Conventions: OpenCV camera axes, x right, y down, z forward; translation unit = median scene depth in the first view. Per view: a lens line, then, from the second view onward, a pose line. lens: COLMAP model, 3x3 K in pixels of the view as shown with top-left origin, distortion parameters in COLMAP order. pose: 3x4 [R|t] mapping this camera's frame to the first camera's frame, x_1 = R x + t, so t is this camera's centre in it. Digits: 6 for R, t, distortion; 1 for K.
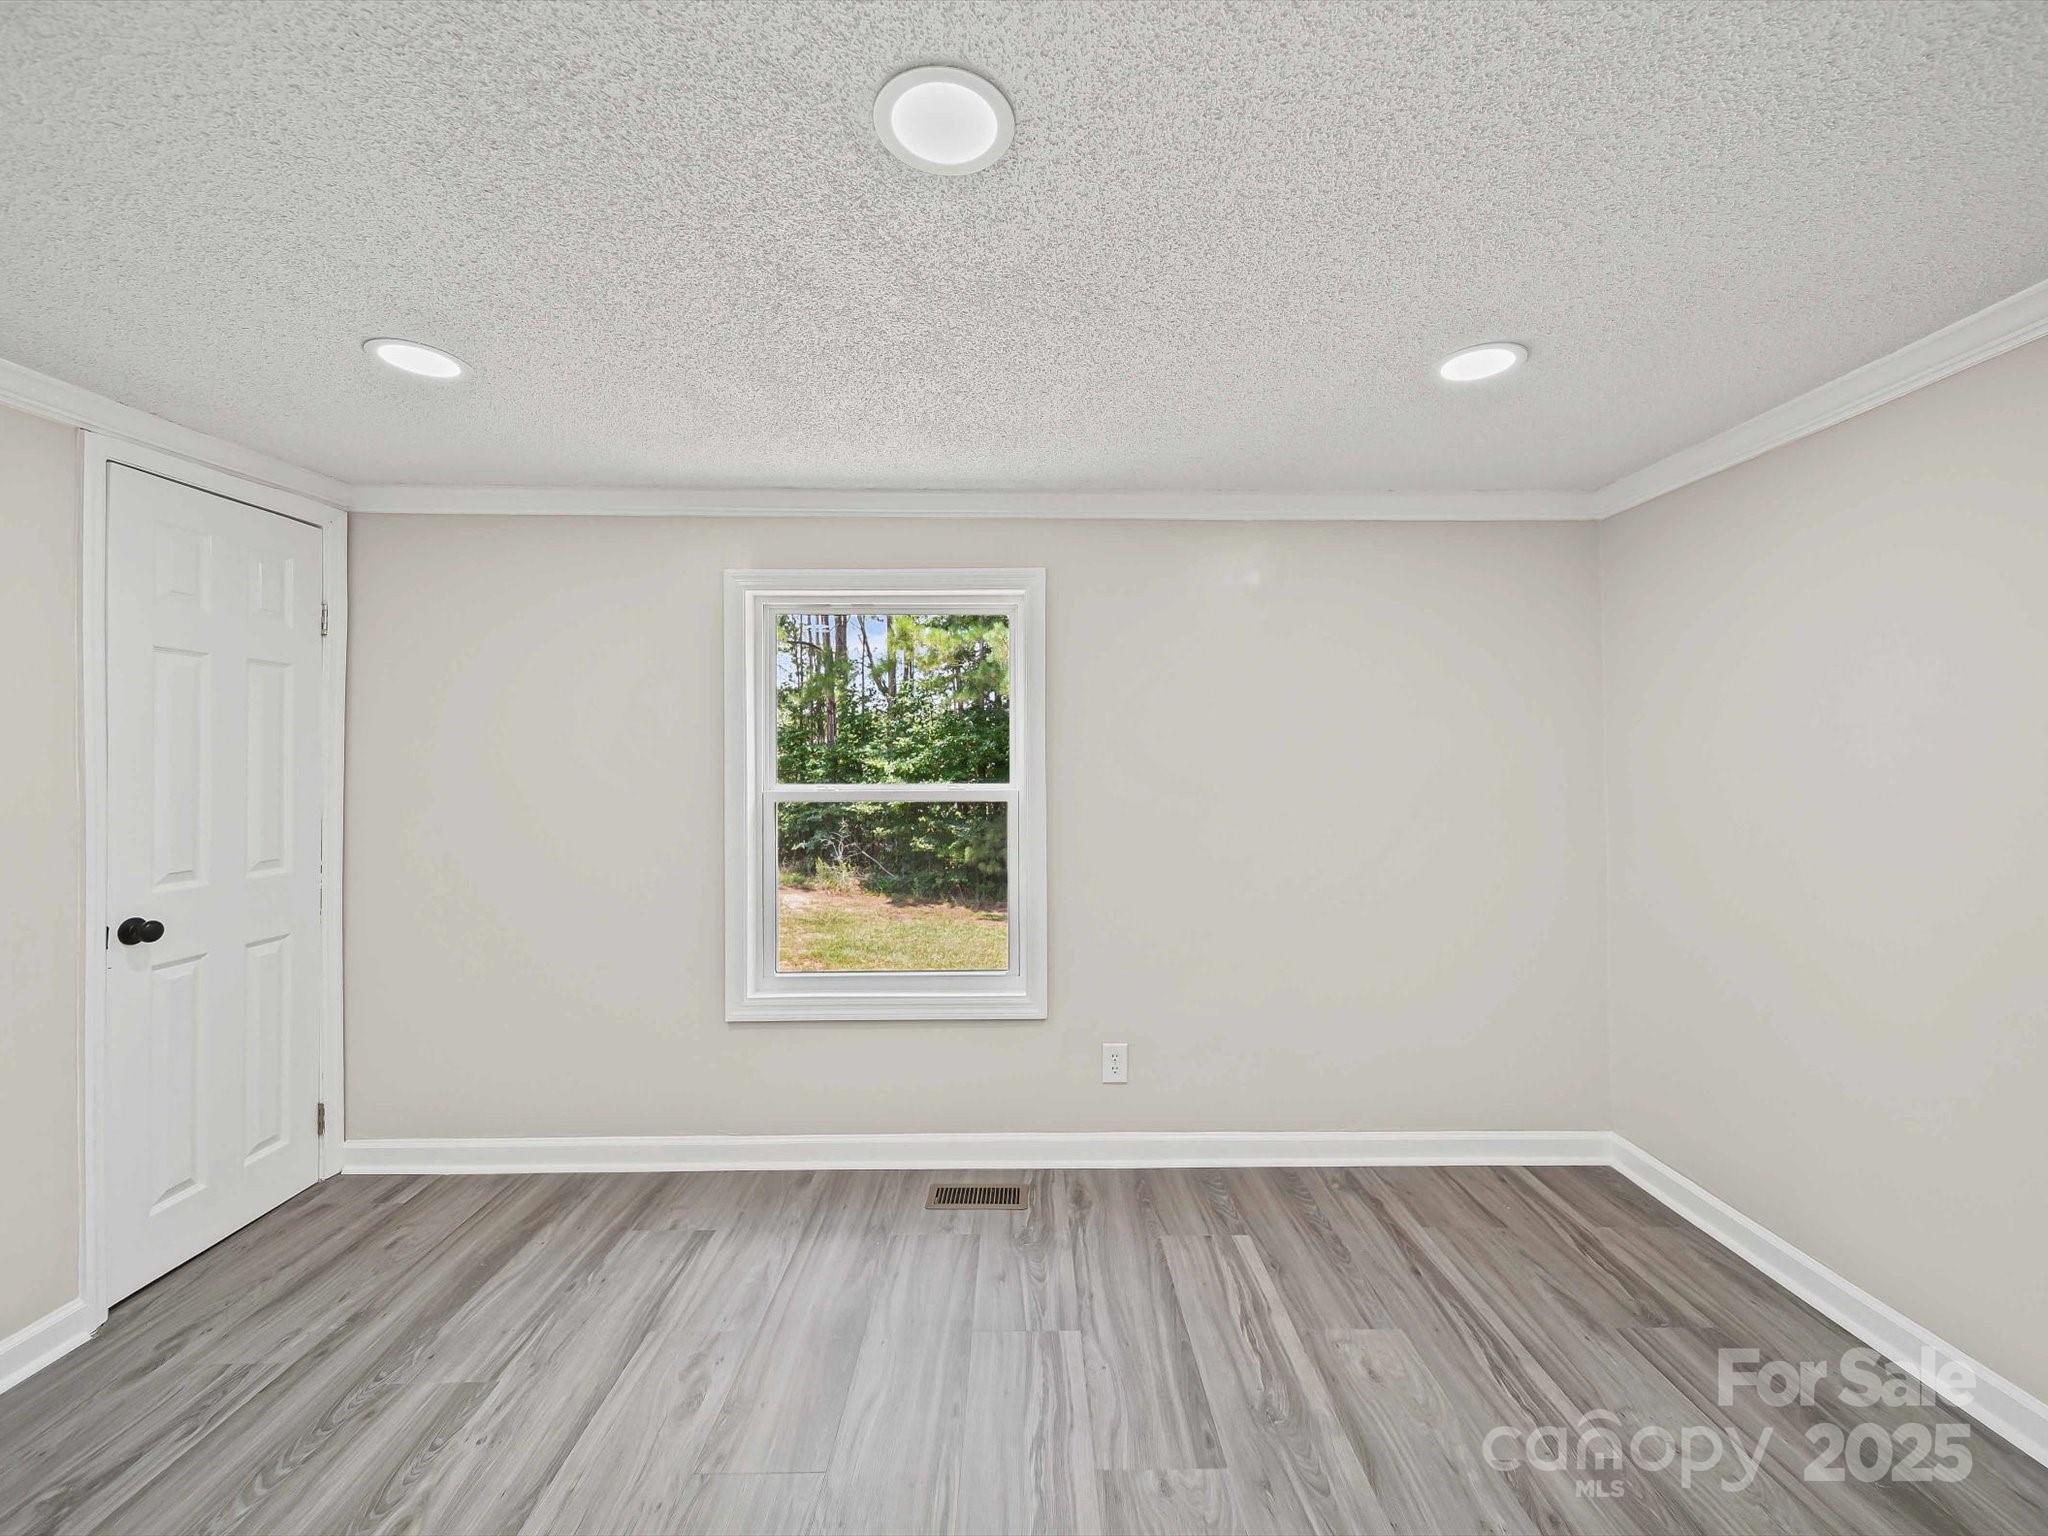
lens RADIAL K [[830.5, 0, 1031.8], [0, 830.5, 764.8], [0, 0, 1]] dist [0.002019, -0.000120]
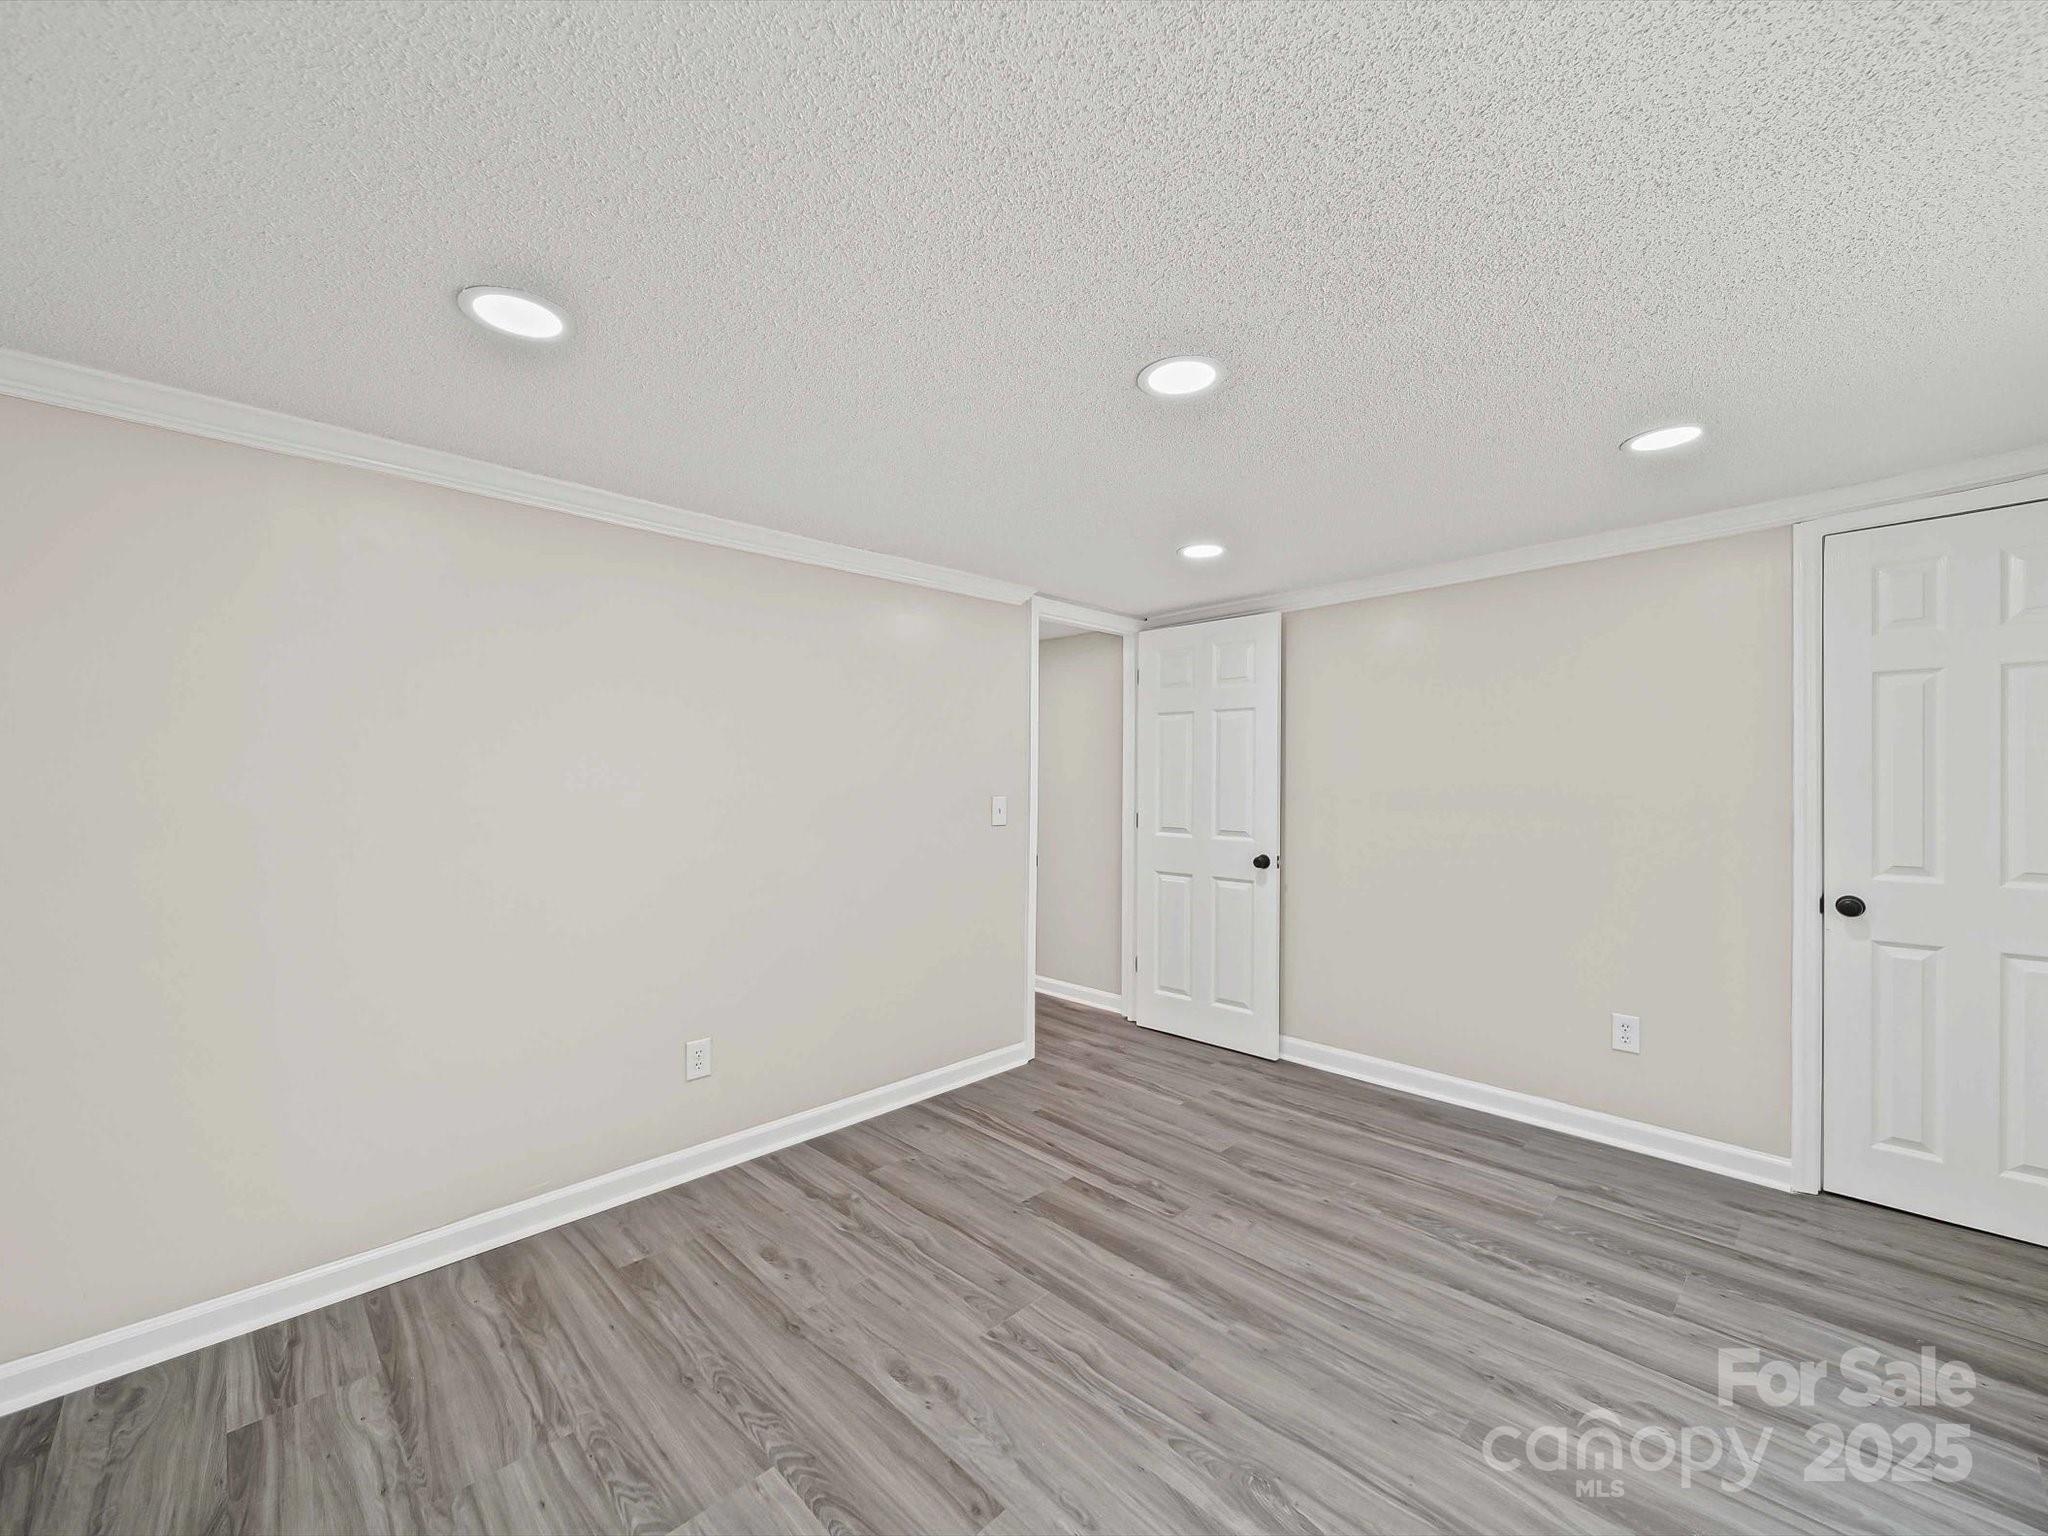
lens RADIAL K [[830.5, 0, 1031.8], [0, 830.5, 764.8], [0, 0, 1]] dist [0.002019, -0.000120]
pose [[-0.720438, -0.013831, -0.693382, 0.743000], [-0.007992, 0.999900, -0.011642, 0.019624], [0.693474, -0.002846, -0.720476, 1.180213]]
